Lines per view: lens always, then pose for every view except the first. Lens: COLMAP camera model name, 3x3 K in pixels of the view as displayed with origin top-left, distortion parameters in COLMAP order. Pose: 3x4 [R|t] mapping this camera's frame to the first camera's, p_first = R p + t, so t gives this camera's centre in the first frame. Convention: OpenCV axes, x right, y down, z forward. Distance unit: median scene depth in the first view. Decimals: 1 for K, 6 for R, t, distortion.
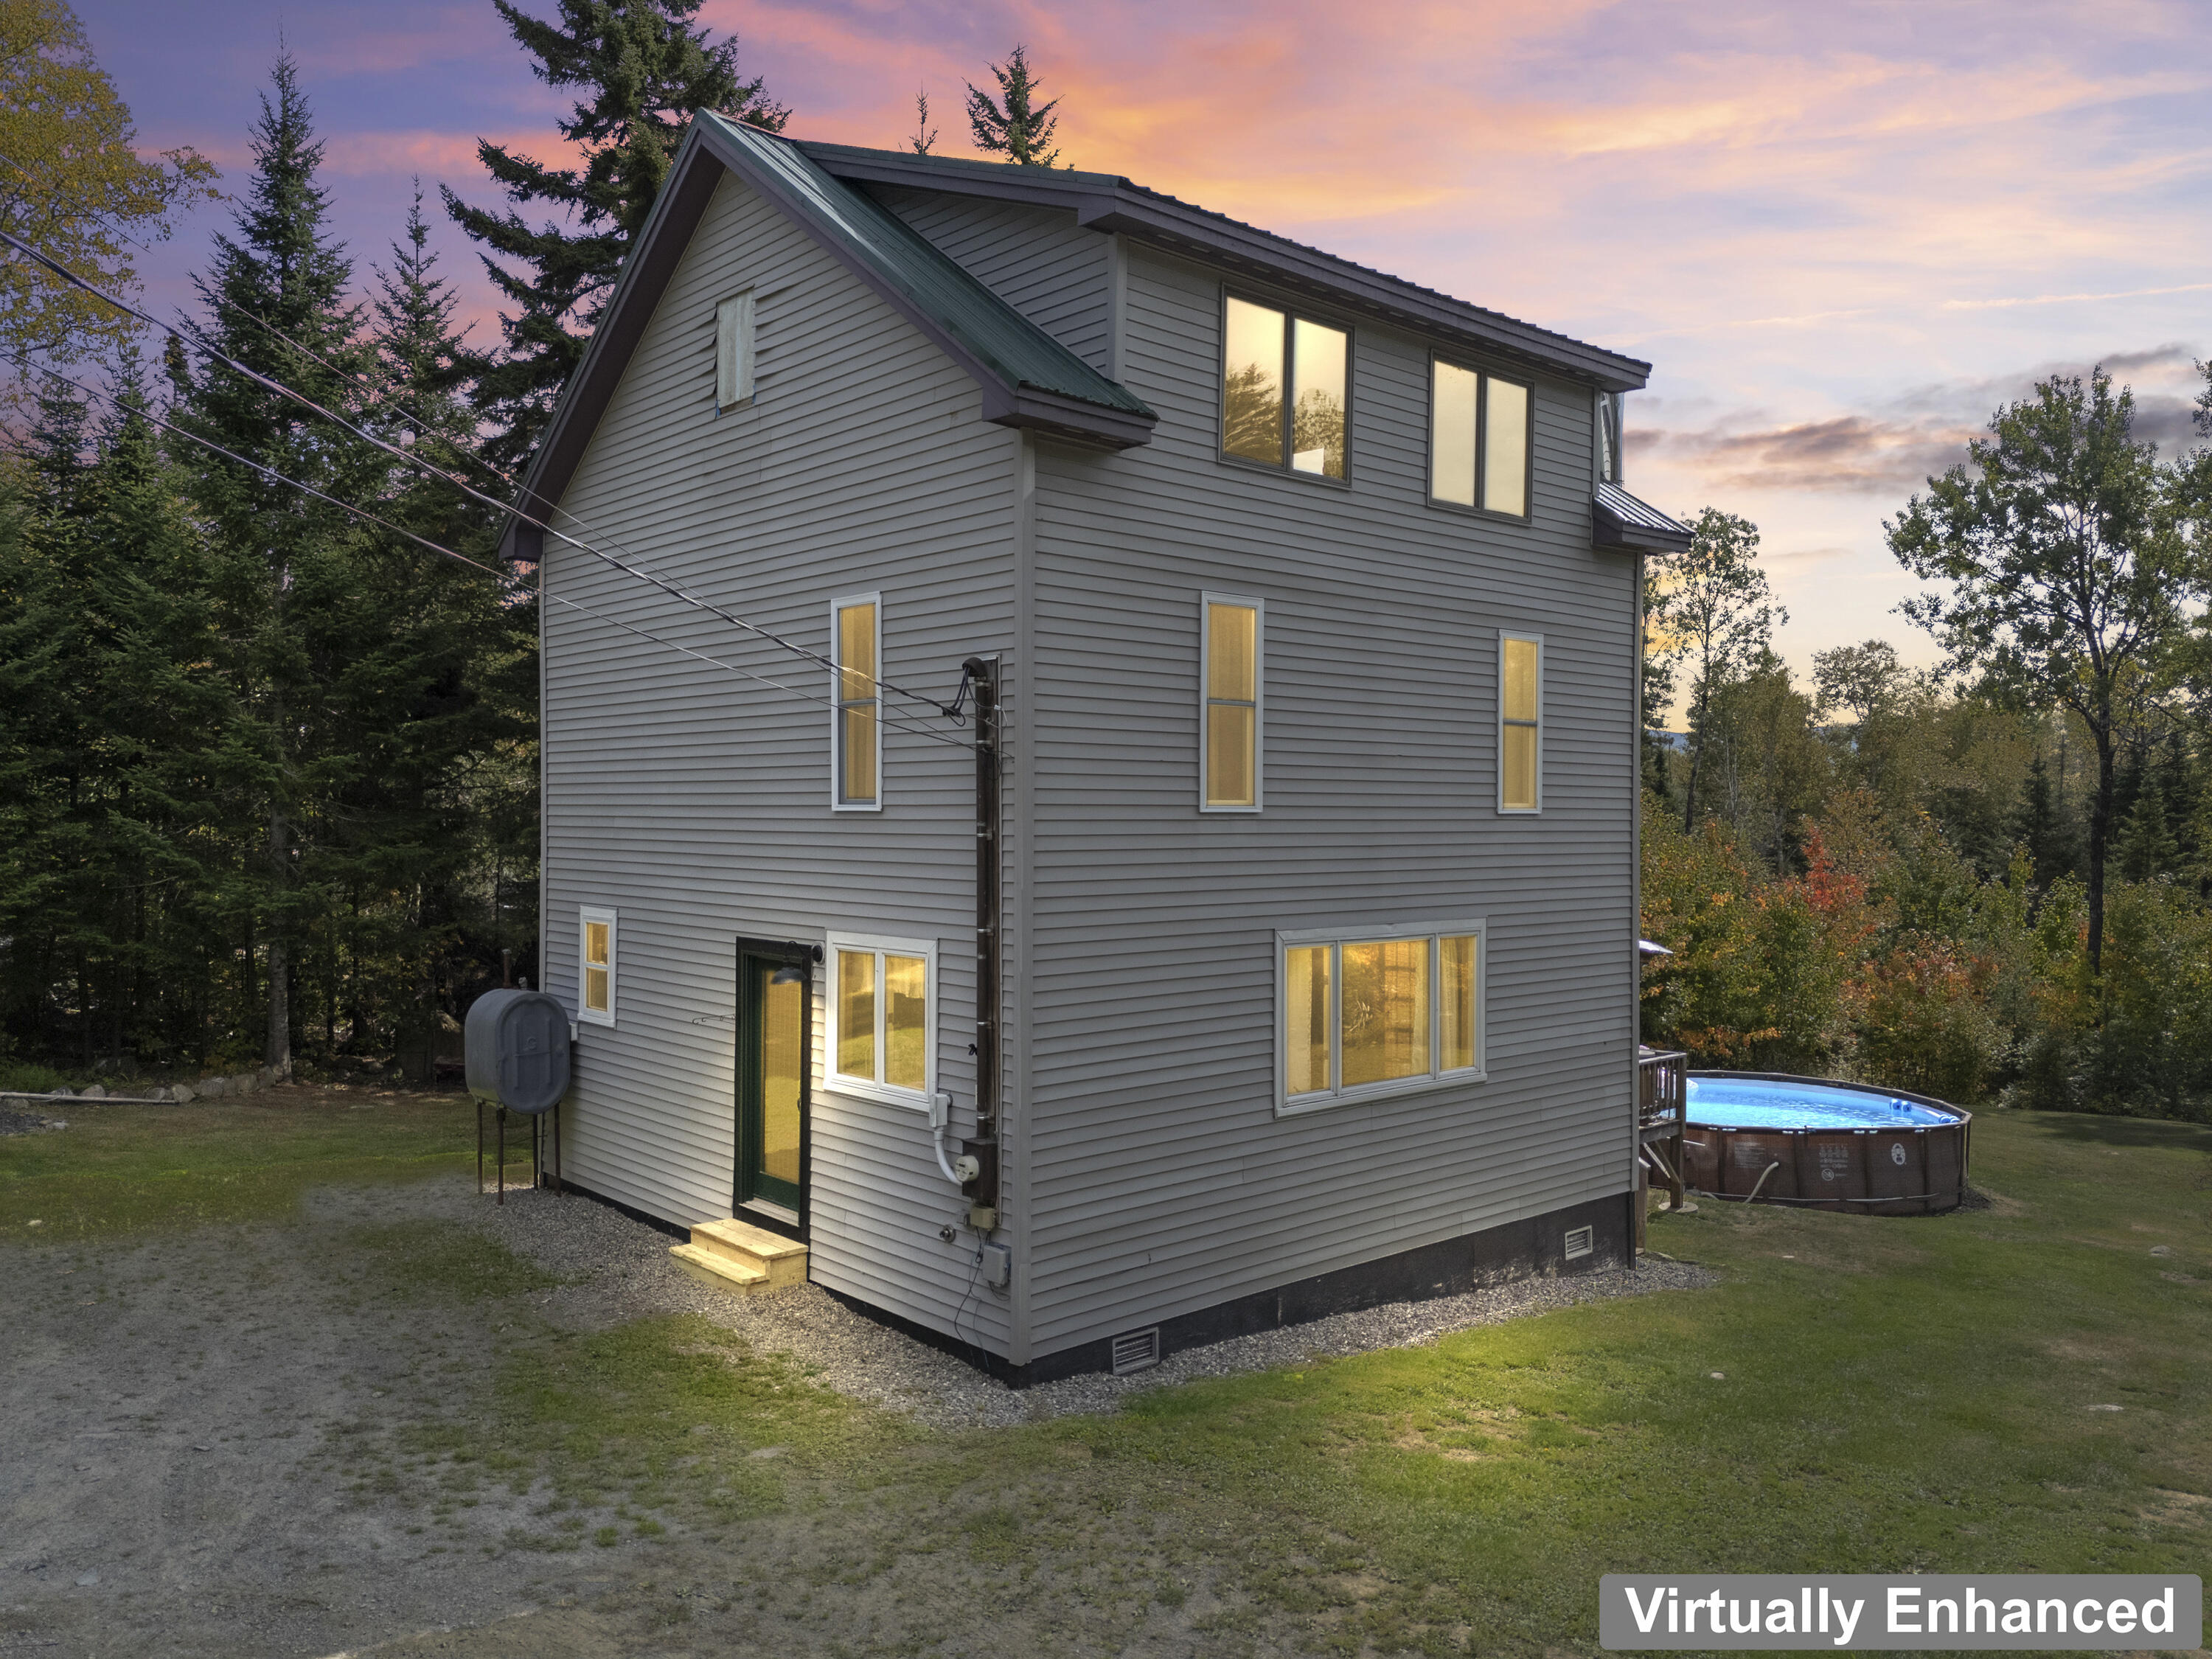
lens RADIAL K [[1627.8, 0, 1108.5], [0, 1627.8, 832.0], [0, 0, 1]] dist [0.081440, -0.076528]
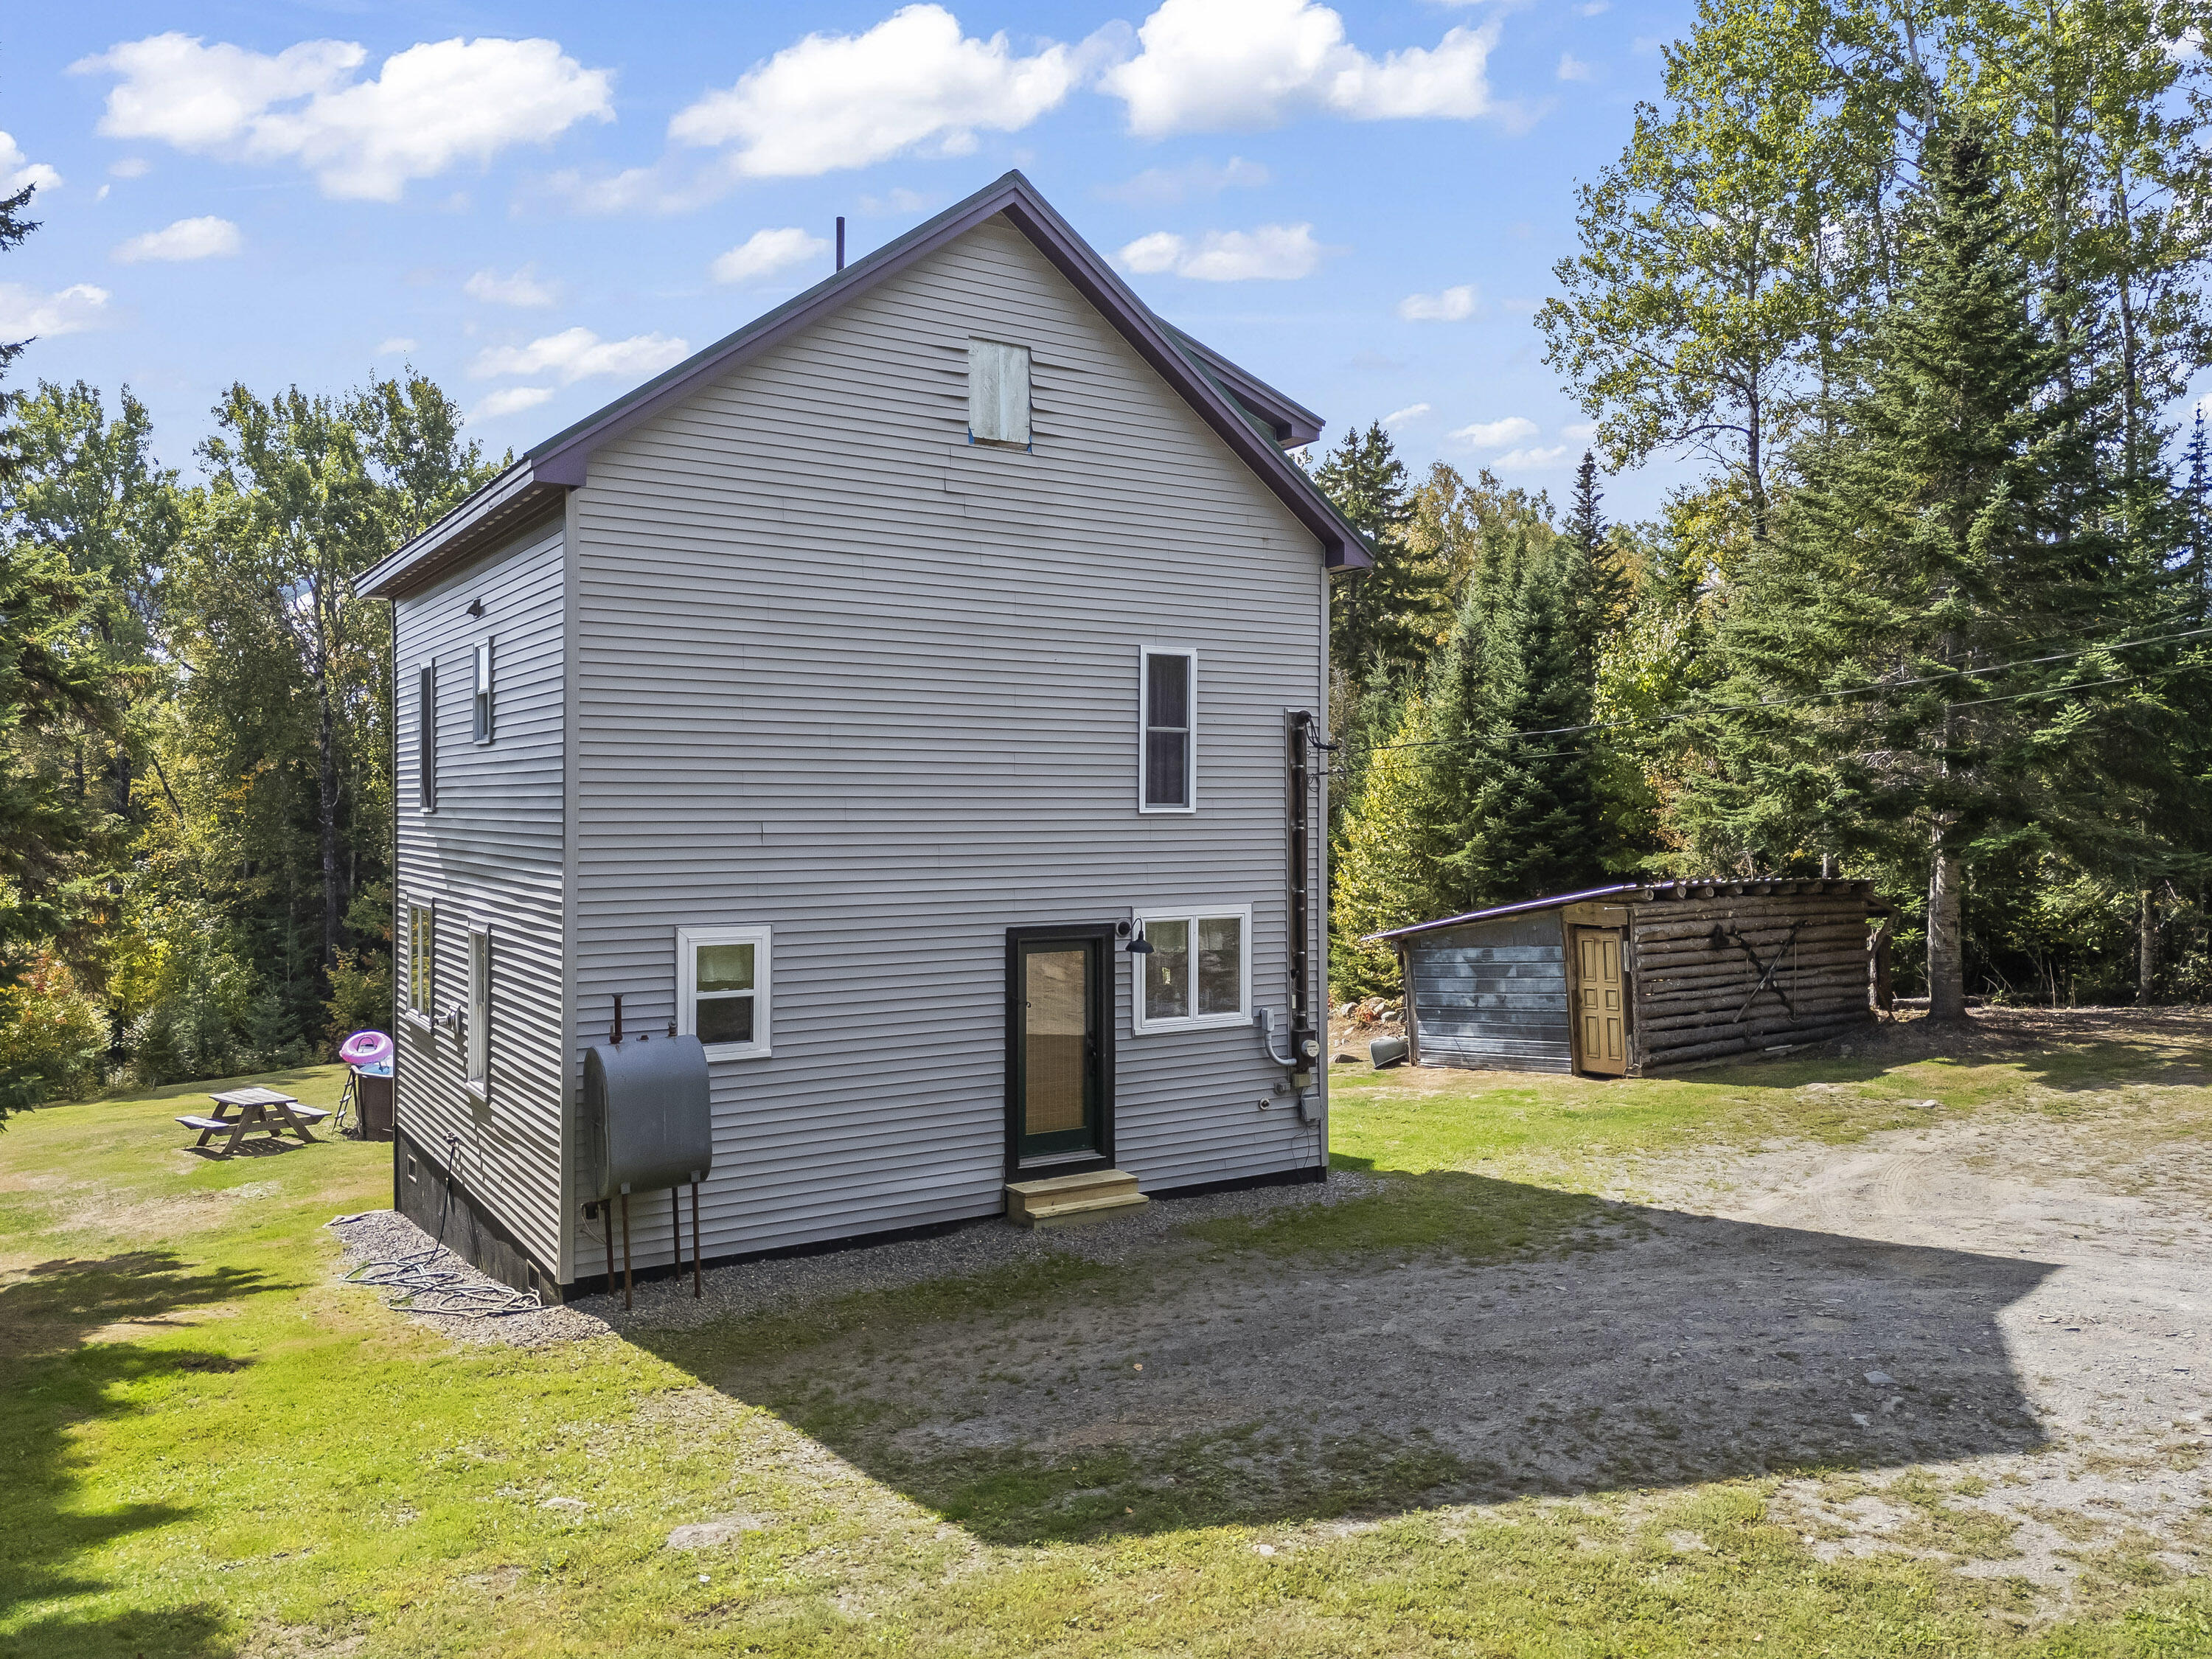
lens RADIAL K [[1627.8, 0, 1108.5], [0, 1627.8, 832.0], [0, 0, 1]] dist [0.081440, -0.076528]
pose [[0.161268, -0.022960, 0.986644, -1.379675], [0.012081, 0.999700, 0.021289, -0.024529], [-0.986837, 0.008486, 0.161497, 0.803174]]
